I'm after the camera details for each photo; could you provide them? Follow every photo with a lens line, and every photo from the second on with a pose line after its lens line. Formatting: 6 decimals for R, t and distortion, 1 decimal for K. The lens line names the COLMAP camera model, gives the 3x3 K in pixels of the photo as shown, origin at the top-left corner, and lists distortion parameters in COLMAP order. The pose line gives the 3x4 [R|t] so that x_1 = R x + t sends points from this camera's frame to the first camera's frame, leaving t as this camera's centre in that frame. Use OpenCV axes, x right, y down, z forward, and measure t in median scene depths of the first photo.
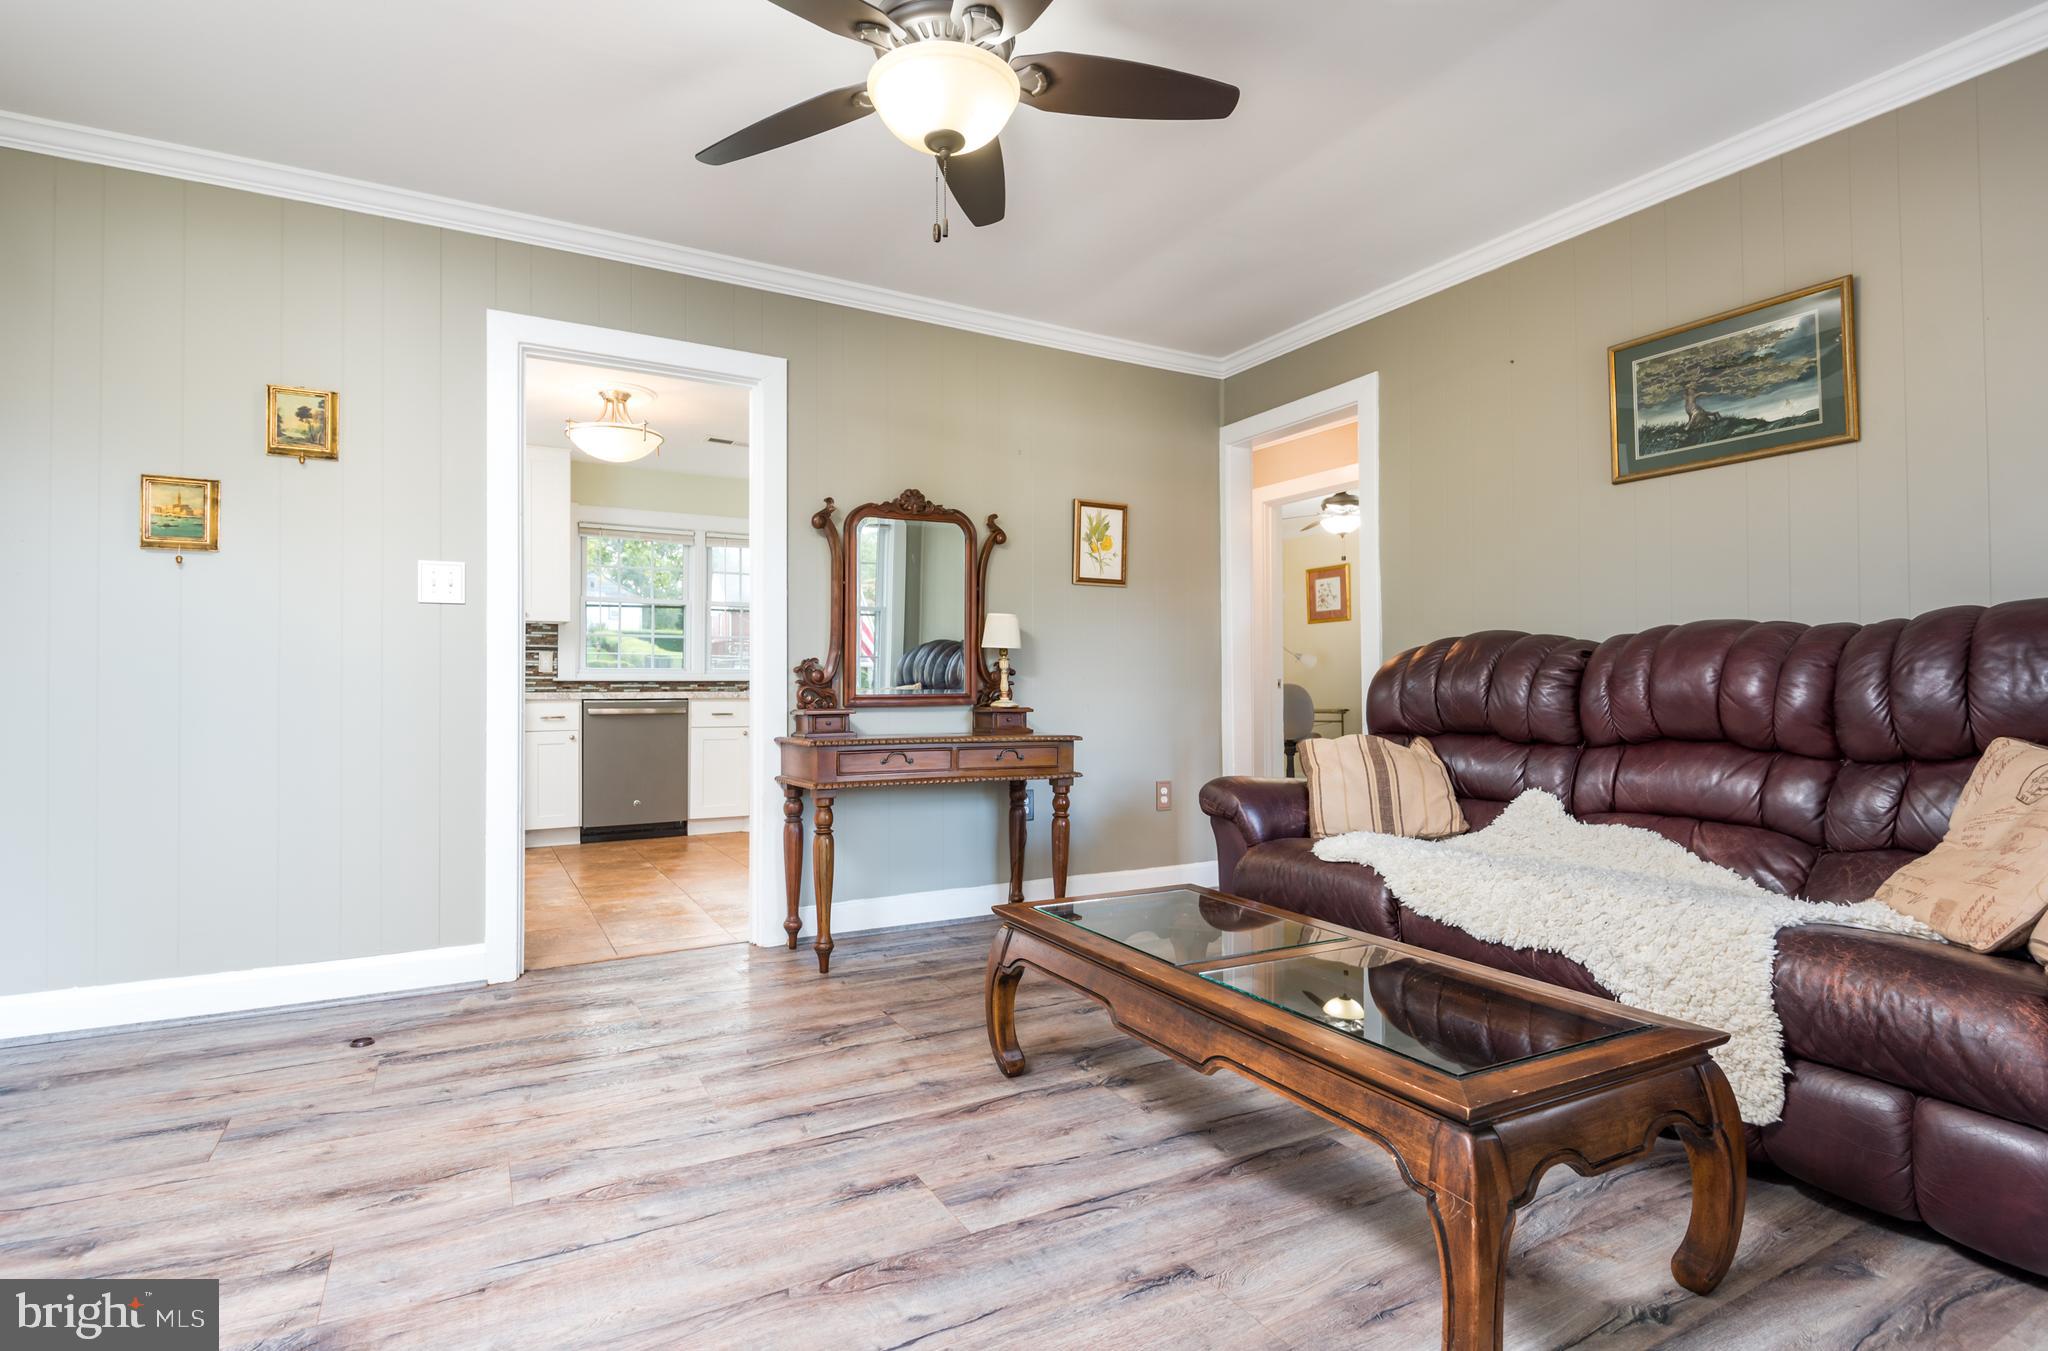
lens RADIAL K [[995.7, 0, 1009.4], [0, 995.7, 670.1], [0, 0, 1]] dist [0.000048, -0.000259]
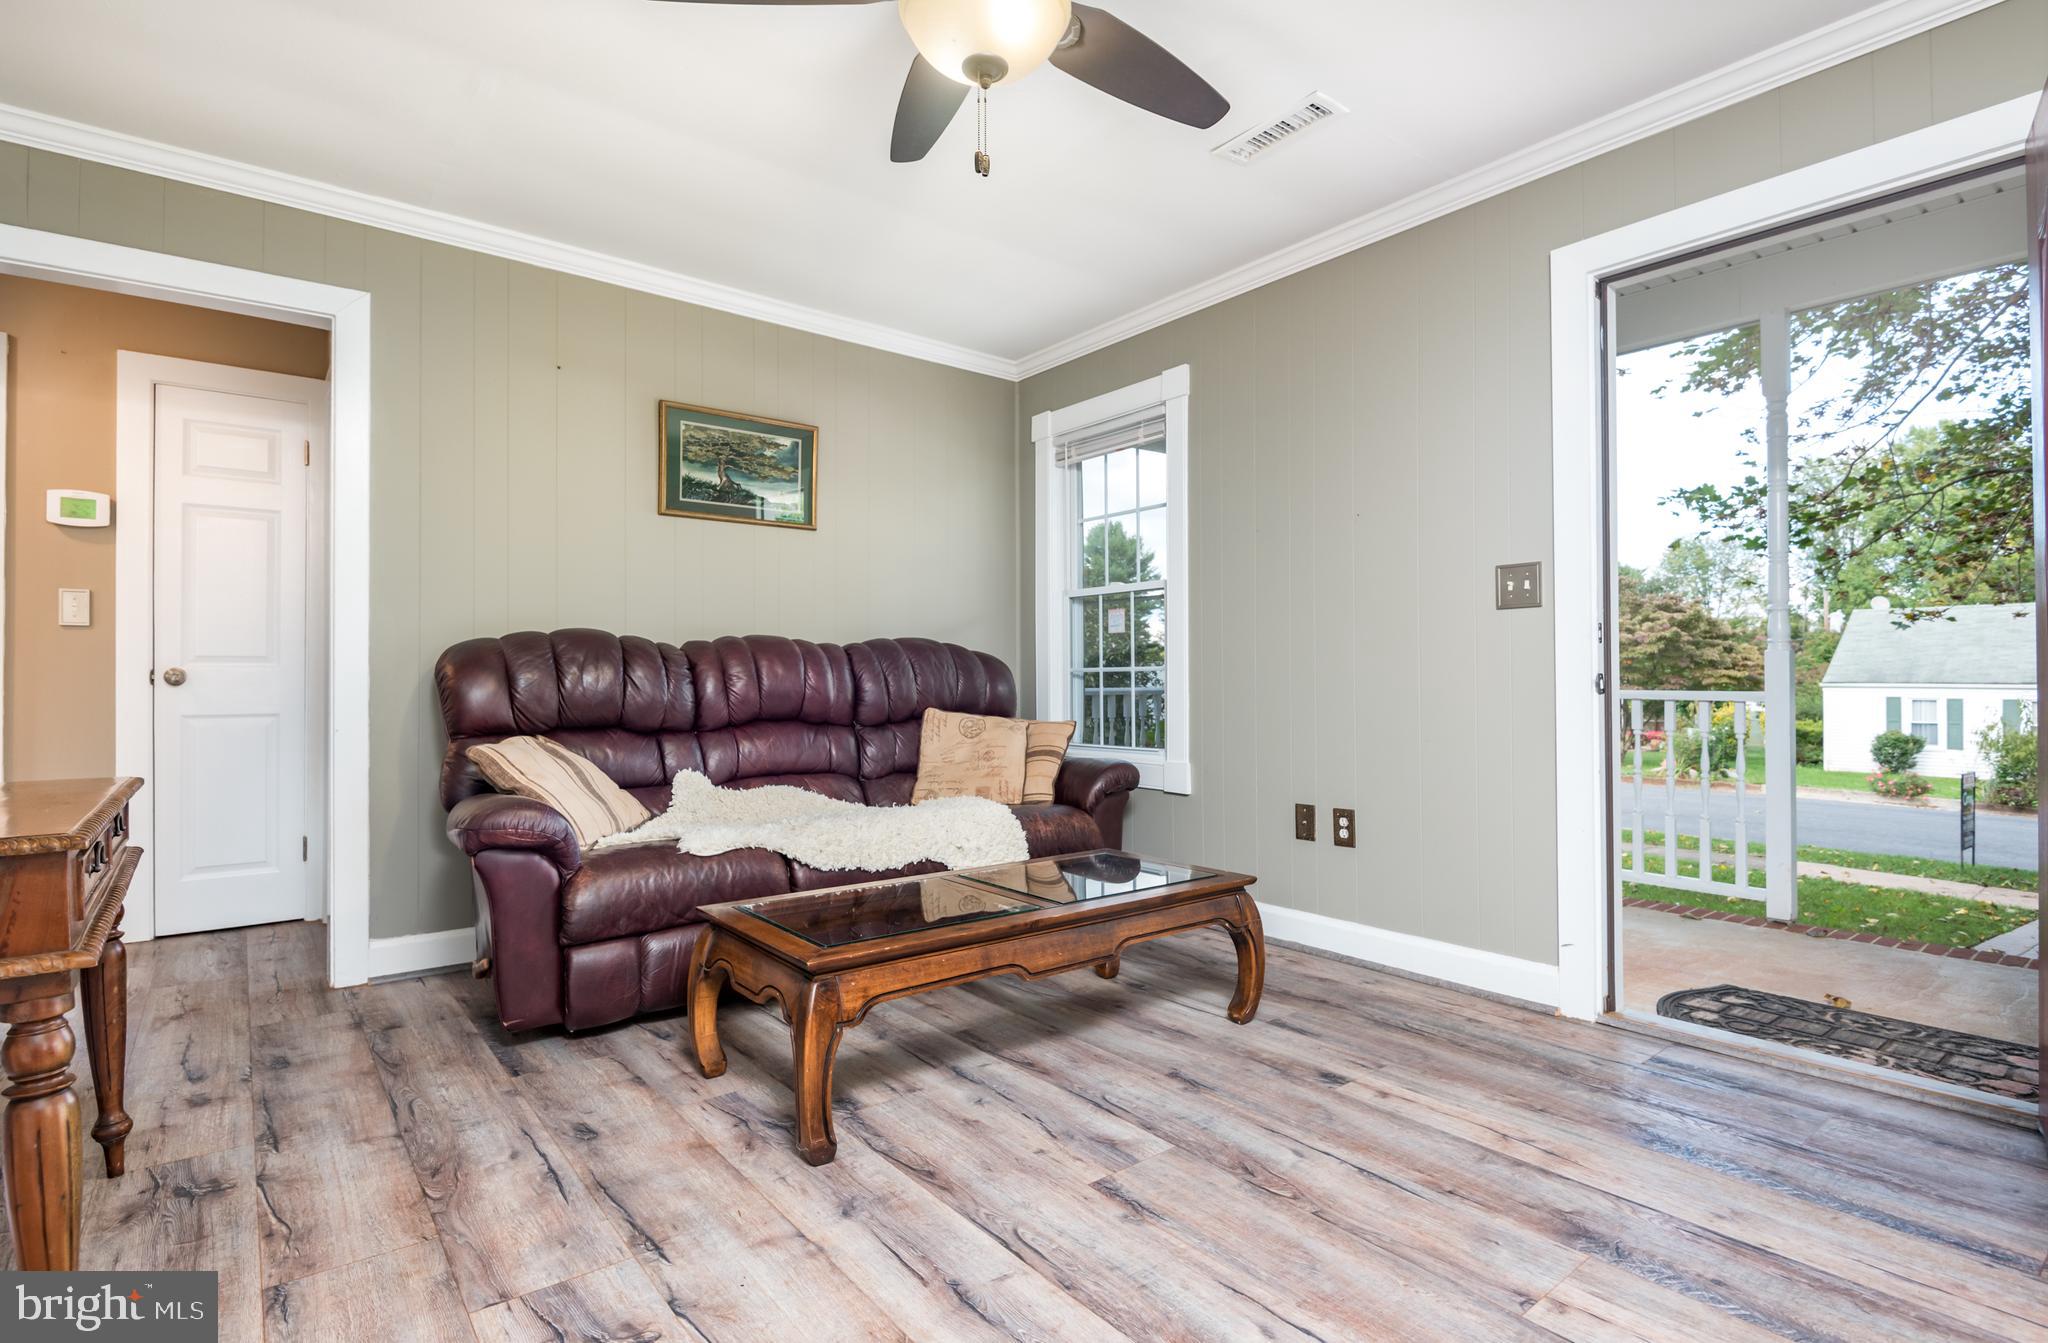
lens RADIAL K [[995.7, 0, 1020.5], [0, 995.7, 677.0], [0, 0, 1]] dist [0.000048, -0.000259]
pose [[-0.173891, 0.006789, 0.984742, -0.779746], [-0.014514, 0.999850, -0.009457, 0.017170], [-0.984658, -0.015937, -0.173766, 0.931084]]
